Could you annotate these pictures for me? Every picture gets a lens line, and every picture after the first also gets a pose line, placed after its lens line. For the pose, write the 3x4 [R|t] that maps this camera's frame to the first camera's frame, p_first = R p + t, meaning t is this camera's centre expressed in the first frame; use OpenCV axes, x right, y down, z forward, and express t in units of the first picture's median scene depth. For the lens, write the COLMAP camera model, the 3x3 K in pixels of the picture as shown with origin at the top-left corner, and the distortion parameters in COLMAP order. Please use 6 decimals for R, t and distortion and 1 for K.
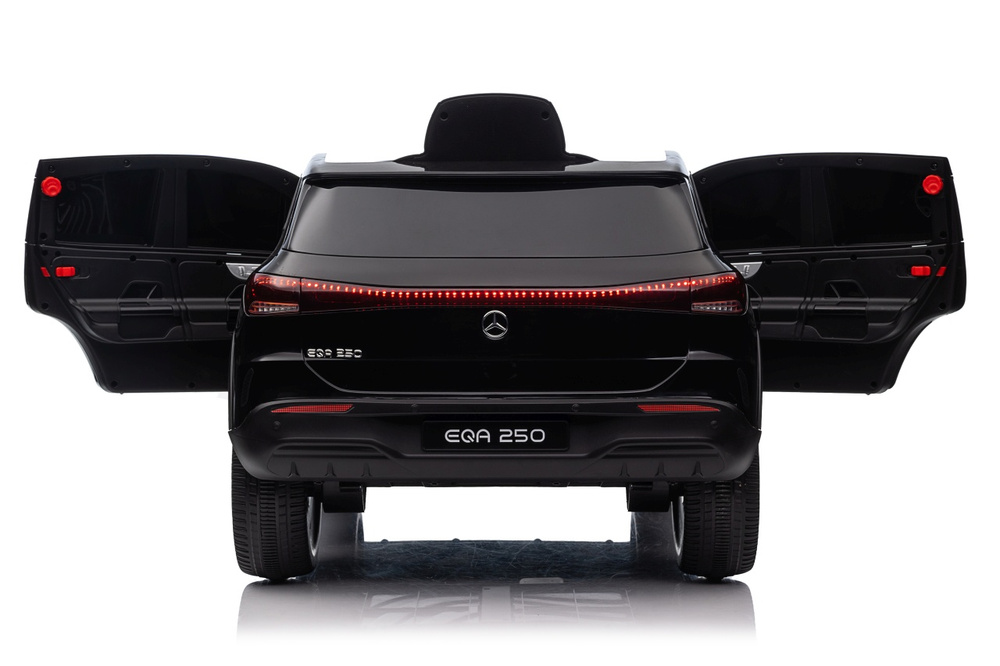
lens RADIAL K [[2063.2, 0, 455.2], [0, 2063.2, 335.0], [0, 0, 1]] dist [-0.119207, -0.060760]
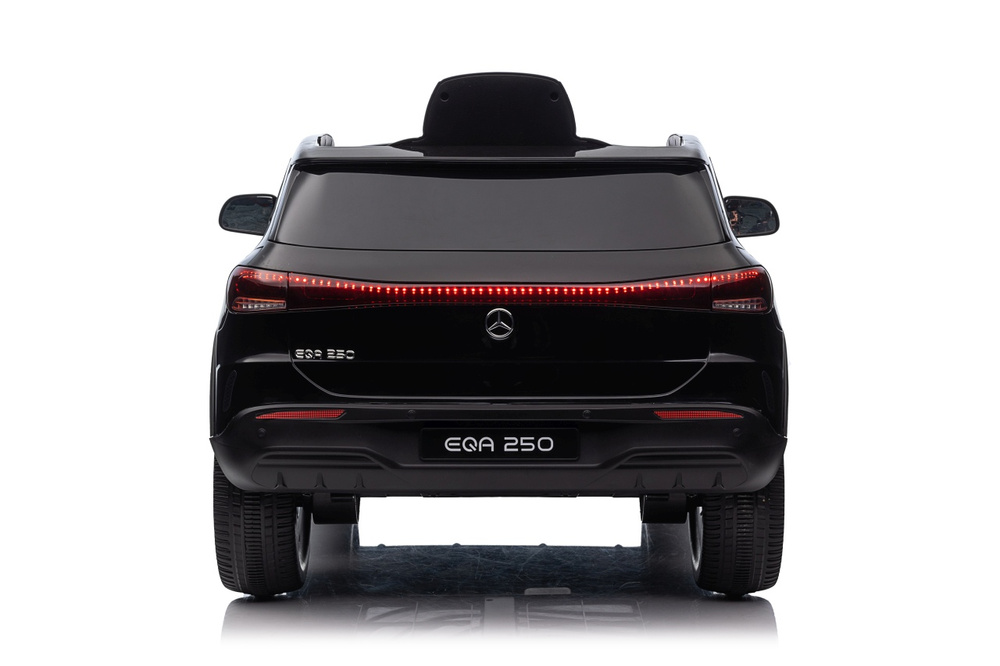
lens RADIAL K [[2104.7, 0, 500.0], [0, 2104.7, 333.0], [0, 0, 1]] dist [-0.005403, 0.051160]
pose [[0.999788, 0.002253, 0.020476, 0.000379], [-0.002364, 0.999982, 0.005425, -0.005791], [-0.020463, -0.005472, 0.999776, 0.058845]]
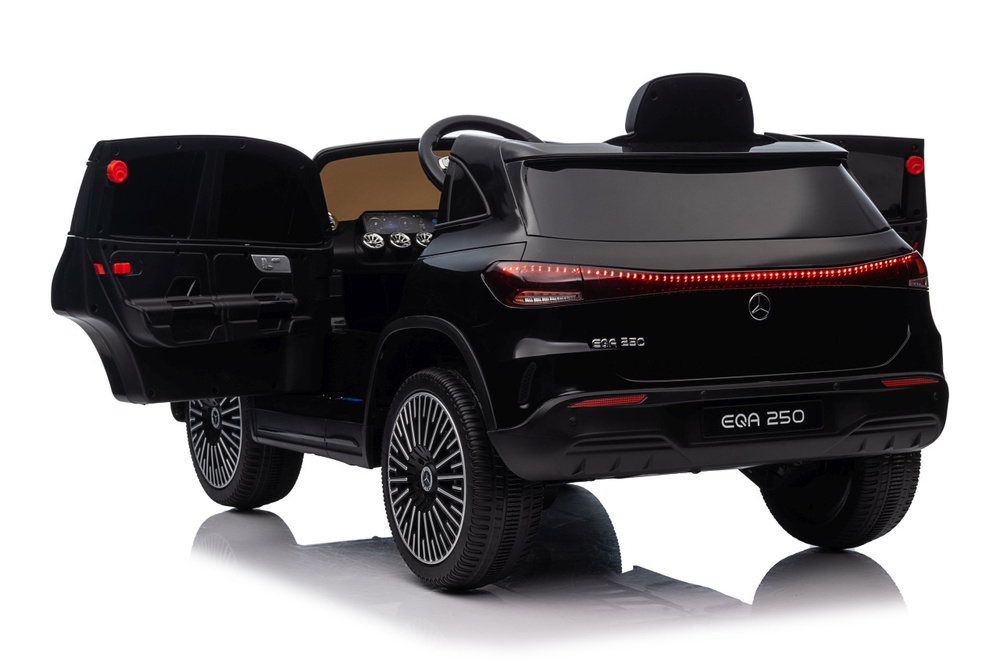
lens RADIAL K [[2104.7, 0, 500.0], [0, 2104.7, 333.0], [0, 0, 1]] dist [-0.005403, 0.051160]
pose [[0.899200, -0.040237, 0.435683, -0.521960], [0.038454, 0.999177, 0.012913, -0.010107], [-0.435844, 0.005143, 0.900007, 0.141000]]
